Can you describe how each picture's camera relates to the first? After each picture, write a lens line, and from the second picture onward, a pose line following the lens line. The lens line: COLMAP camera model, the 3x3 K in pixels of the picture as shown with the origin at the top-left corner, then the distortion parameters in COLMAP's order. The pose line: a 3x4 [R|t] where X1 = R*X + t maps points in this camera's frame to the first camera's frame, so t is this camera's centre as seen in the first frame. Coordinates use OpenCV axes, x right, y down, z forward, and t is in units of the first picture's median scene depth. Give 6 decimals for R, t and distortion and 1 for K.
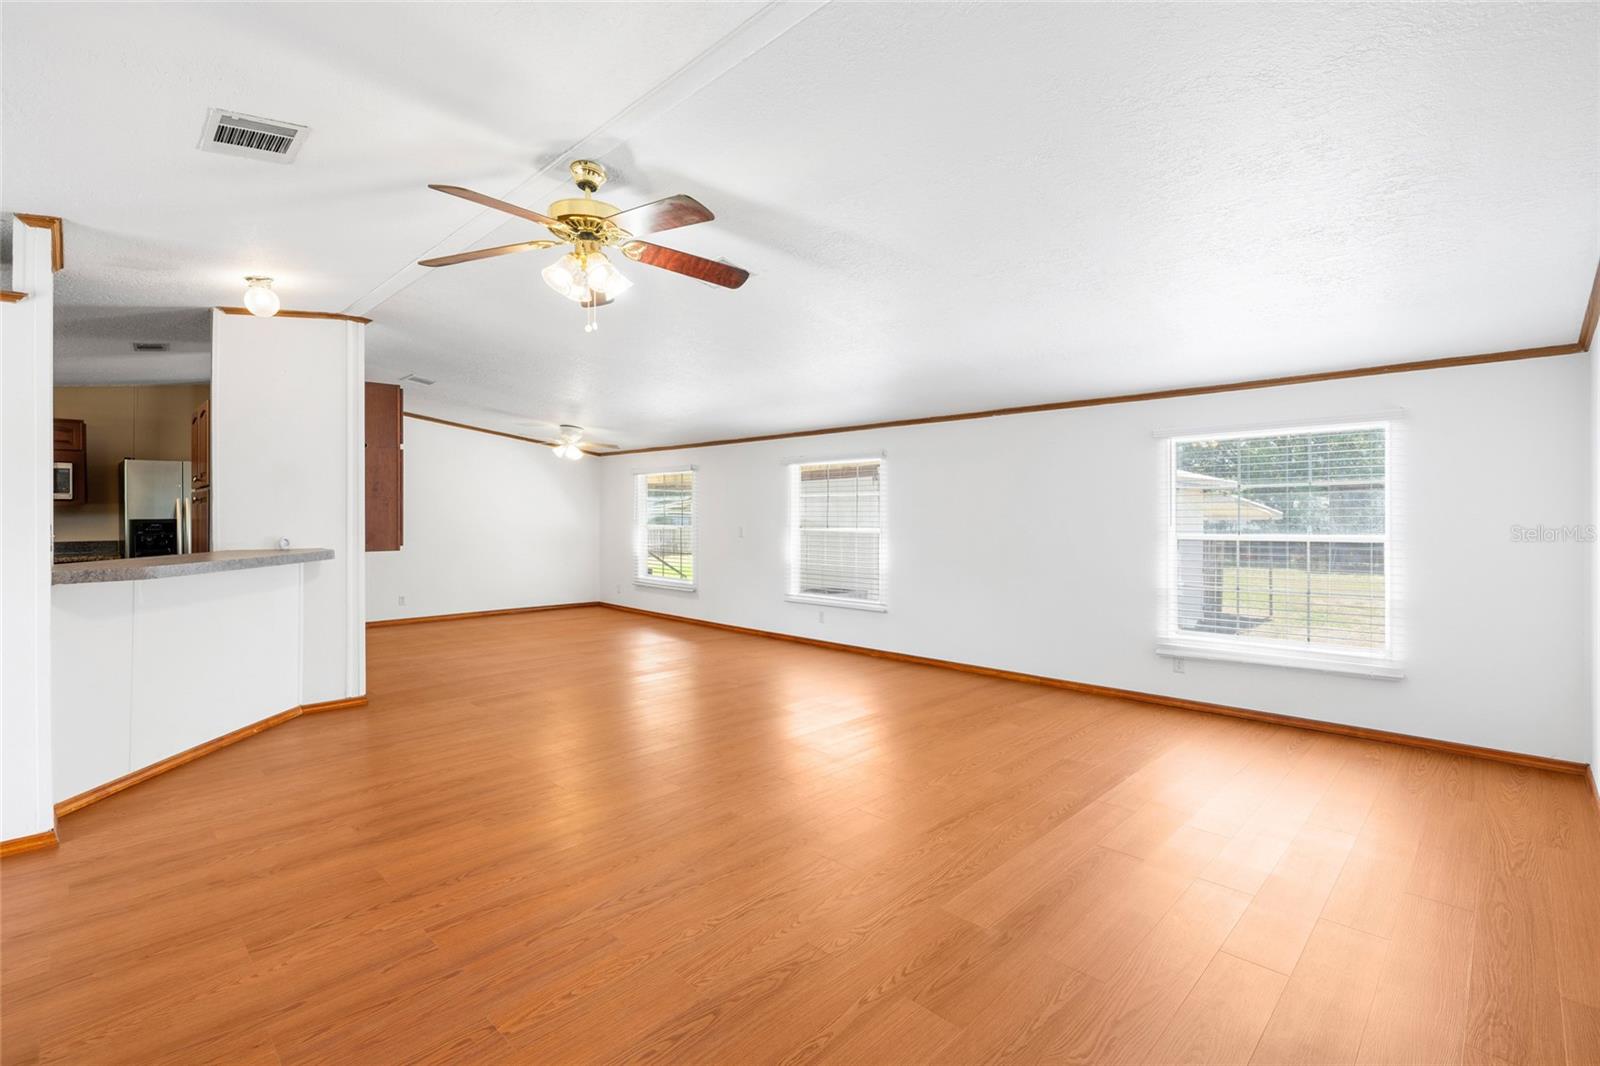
lens RADIAL K [[723.8, 0, 784.7], [0, 723.8, 511.3], [0, 0, 1]] dist [-0.004973, 0.001518]
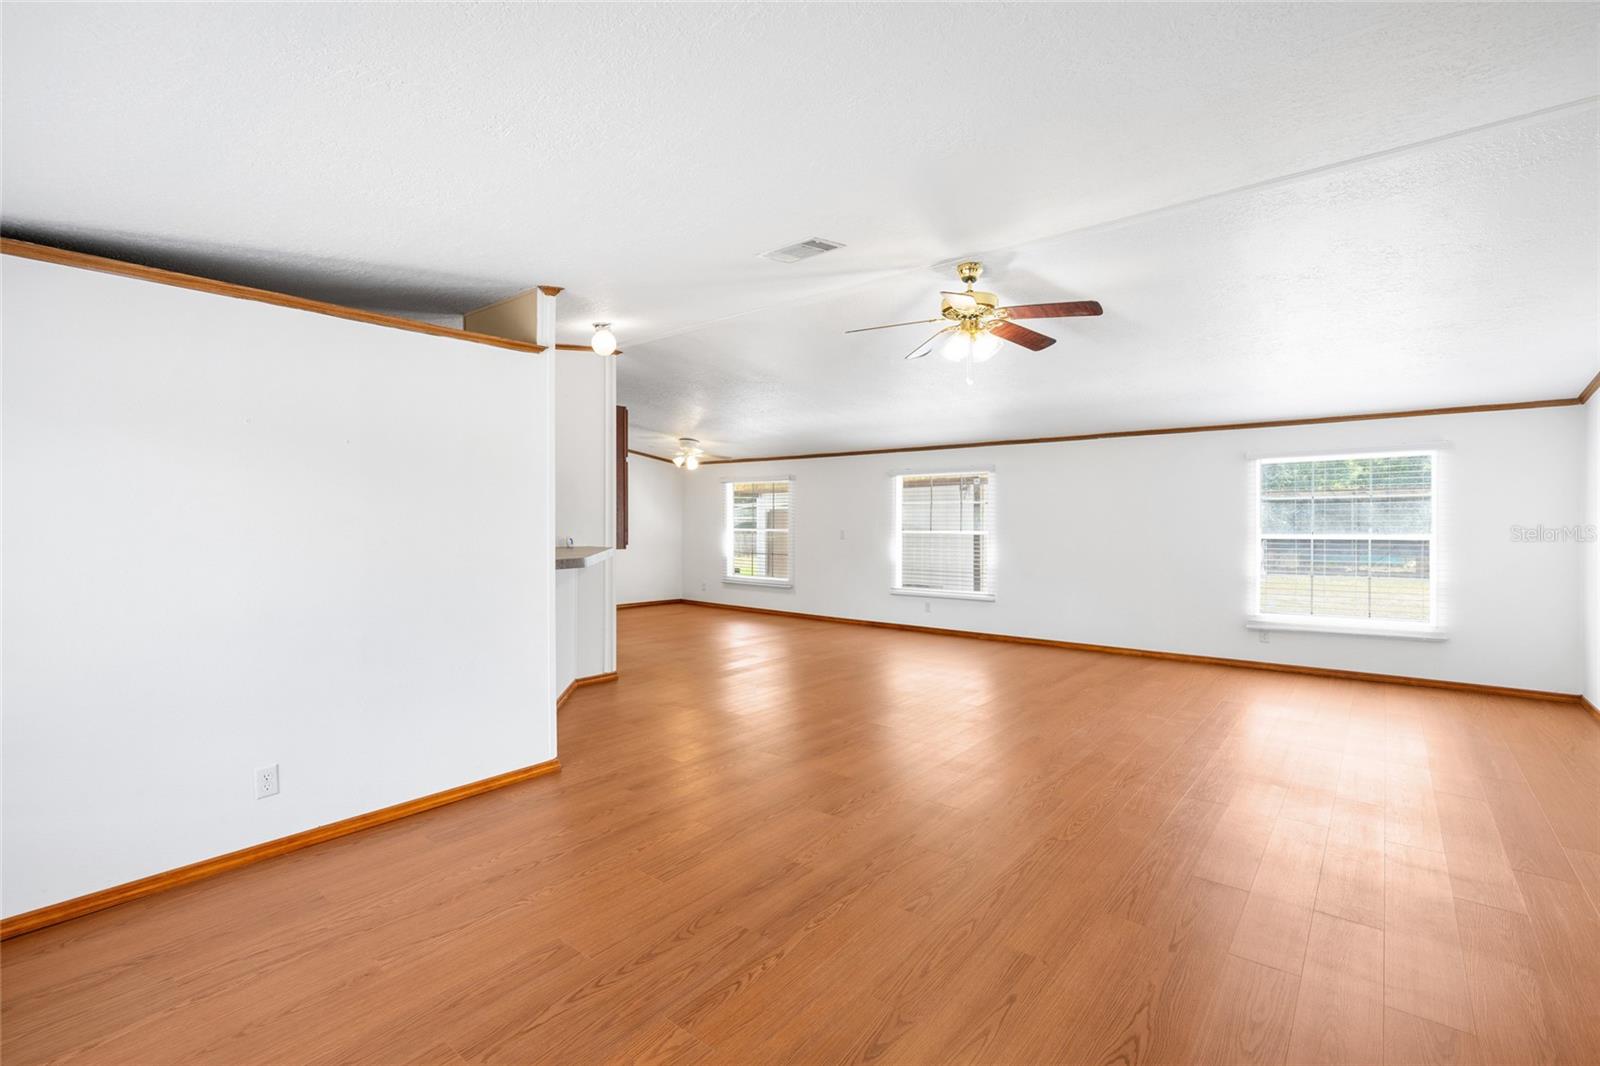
lens RADIAL K [[723.8, 0, 764.6], [0, 723.8, 521.5], [0, 0, 1]] dist [-0.004973, 0.001518]
pose [[0.996128, 0.001839, 0.087899, -0.443516], [-0.002315, 0.999983, 0.005320, 0.003535], [-0.087888, -0.005502, 0.996115, -0.196208]]
